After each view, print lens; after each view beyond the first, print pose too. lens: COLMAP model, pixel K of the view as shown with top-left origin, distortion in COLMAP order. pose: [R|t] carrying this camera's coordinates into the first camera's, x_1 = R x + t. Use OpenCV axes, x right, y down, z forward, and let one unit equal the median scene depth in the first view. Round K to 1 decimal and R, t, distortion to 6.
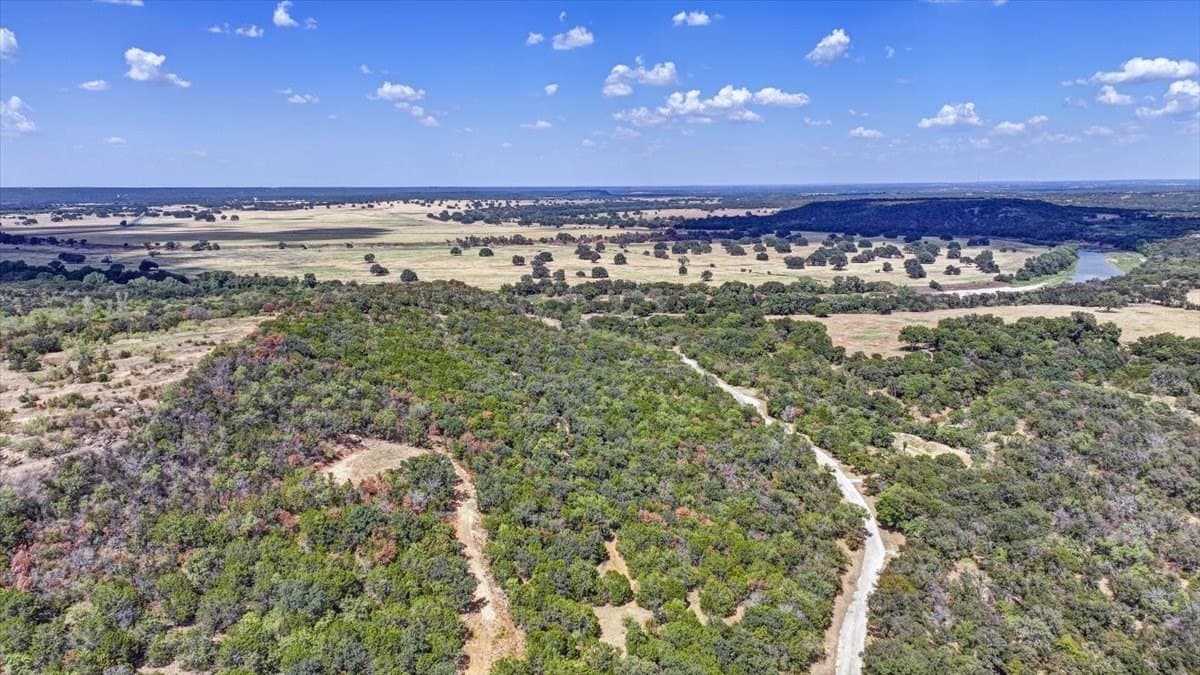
lens RADIAL K [[857.5, 0, 600.0], [0, 857.5, 339.5], [0, 0, 1]] dist [-0.004599, 0.024152]
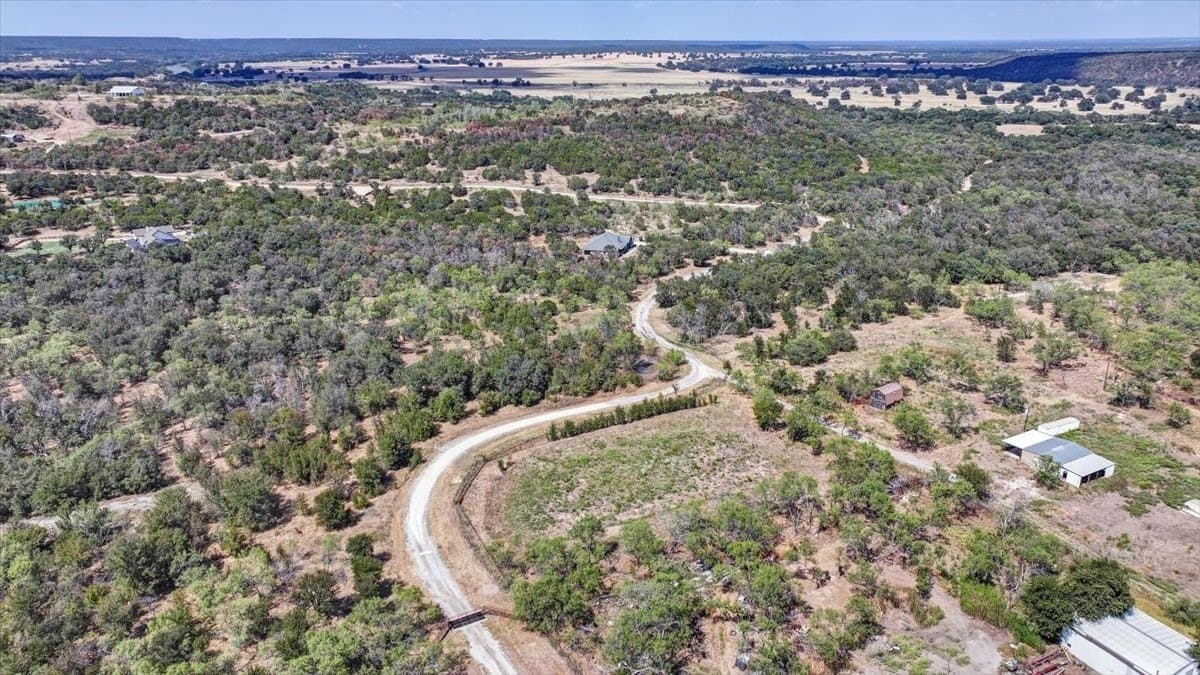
lens RADIAL K [[857.5, 0, 601.3], [0, 857.5, 332.3], [0, 0, 1]] dist [-0.004599, 0.024152]
pose [[0.978972, 0.071468, -0.191065, -0.063892], [-0.041869, 0.987076, 0.154687, 0.073532], [0.199651, -0.143435, 0.969312, -0.380455]]
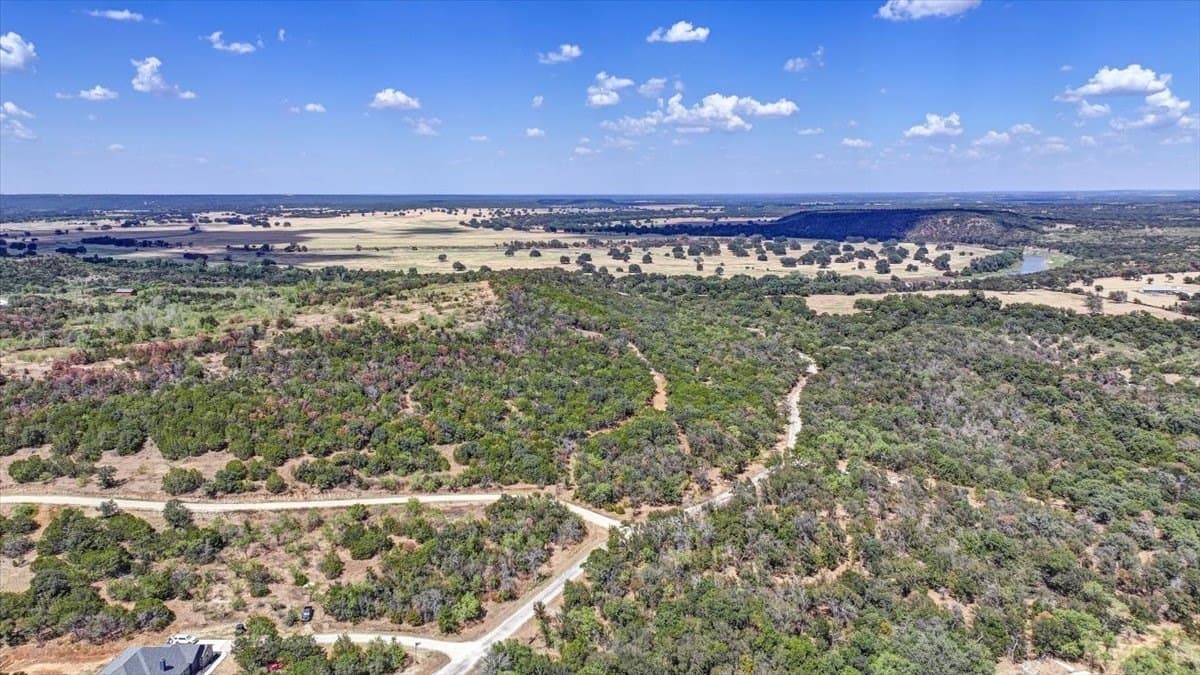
lens RADIAL K [[857.5, 0, 601.8], [0, 857.5, 336.9], [0, 0, 1]] dist [-0.004599, 0.024152]
pose [[0.999992, 0.003360, 0.002239, -0.043149], [-0.003333, 0.999924, -0.011902, 0.032245], [-0.002279, 0.011894, 0.999927, -0.226036]]
